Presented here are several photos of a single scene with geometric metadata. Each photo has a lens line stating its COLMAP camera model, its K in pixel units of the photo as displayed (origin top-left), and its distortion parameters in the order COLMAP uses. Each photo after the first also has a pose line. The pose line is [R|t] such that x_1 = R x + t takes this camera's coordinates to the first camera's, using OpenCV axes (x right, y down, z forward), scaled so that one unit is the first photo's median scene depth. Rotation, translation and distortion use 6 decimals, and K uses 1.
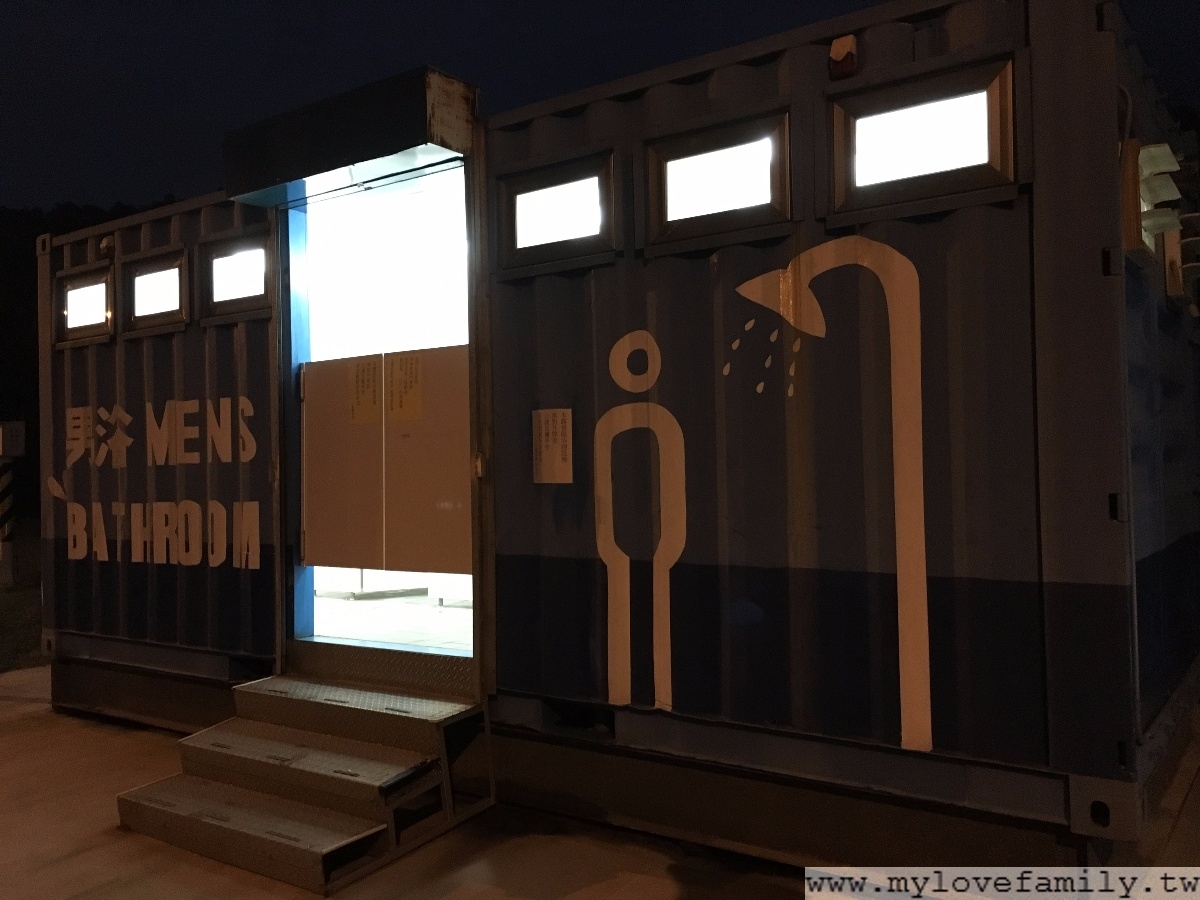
lens RADIAL K [[1012.6, 0, 598.1], [0, 1012.6, 455.7], [0, 0, 1]] dist [0.036240, 0.000778]
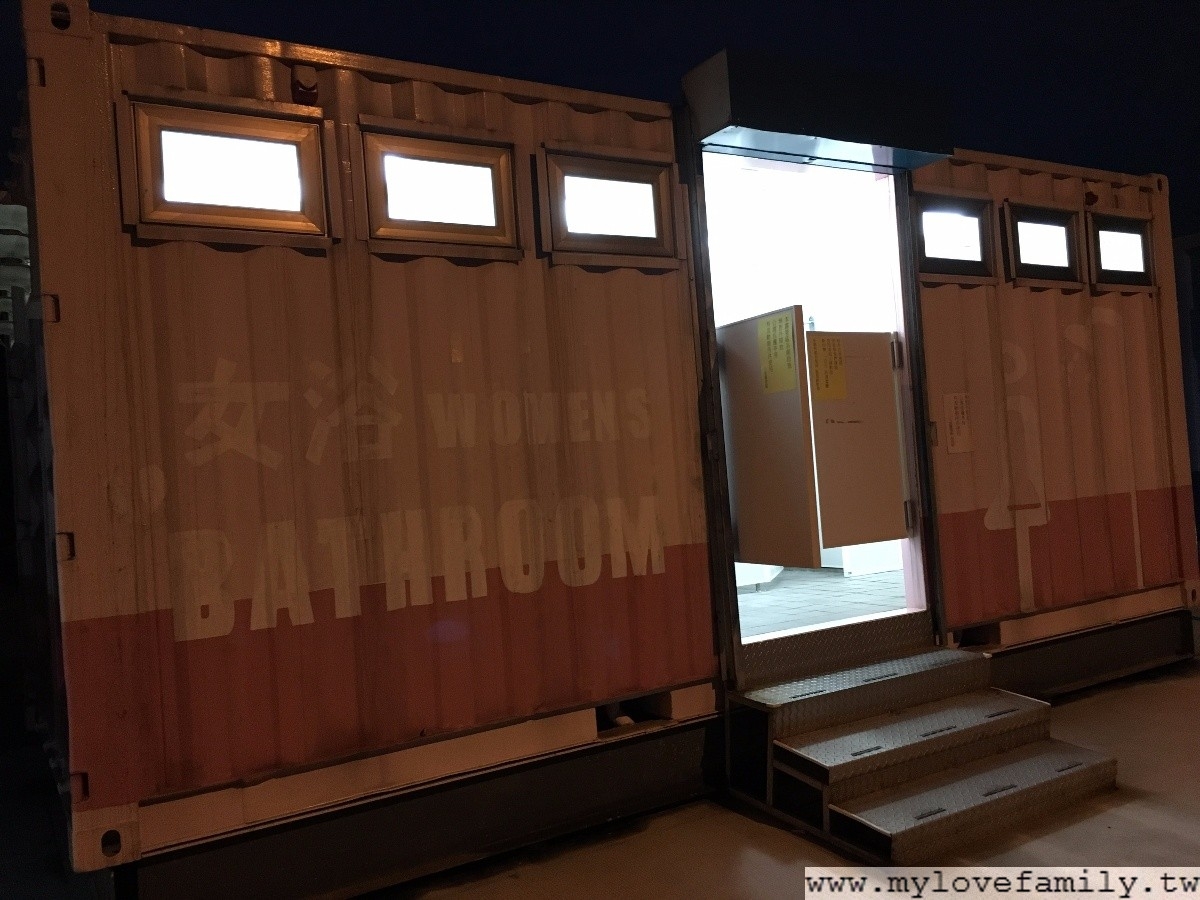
lens RADIAL K [[1012.6, 0, 597.7], [0, 1012.6, 445.9], [0, 0, 1]] dist [0.036240, 0.000778]
pose [[0.408553, 0.017264, 0.912571, -1.096829], [0.051480, 0.997794, -0.041923, 0.040361], [-0.911281, 0.064107, 0.406763, 0.724046]]
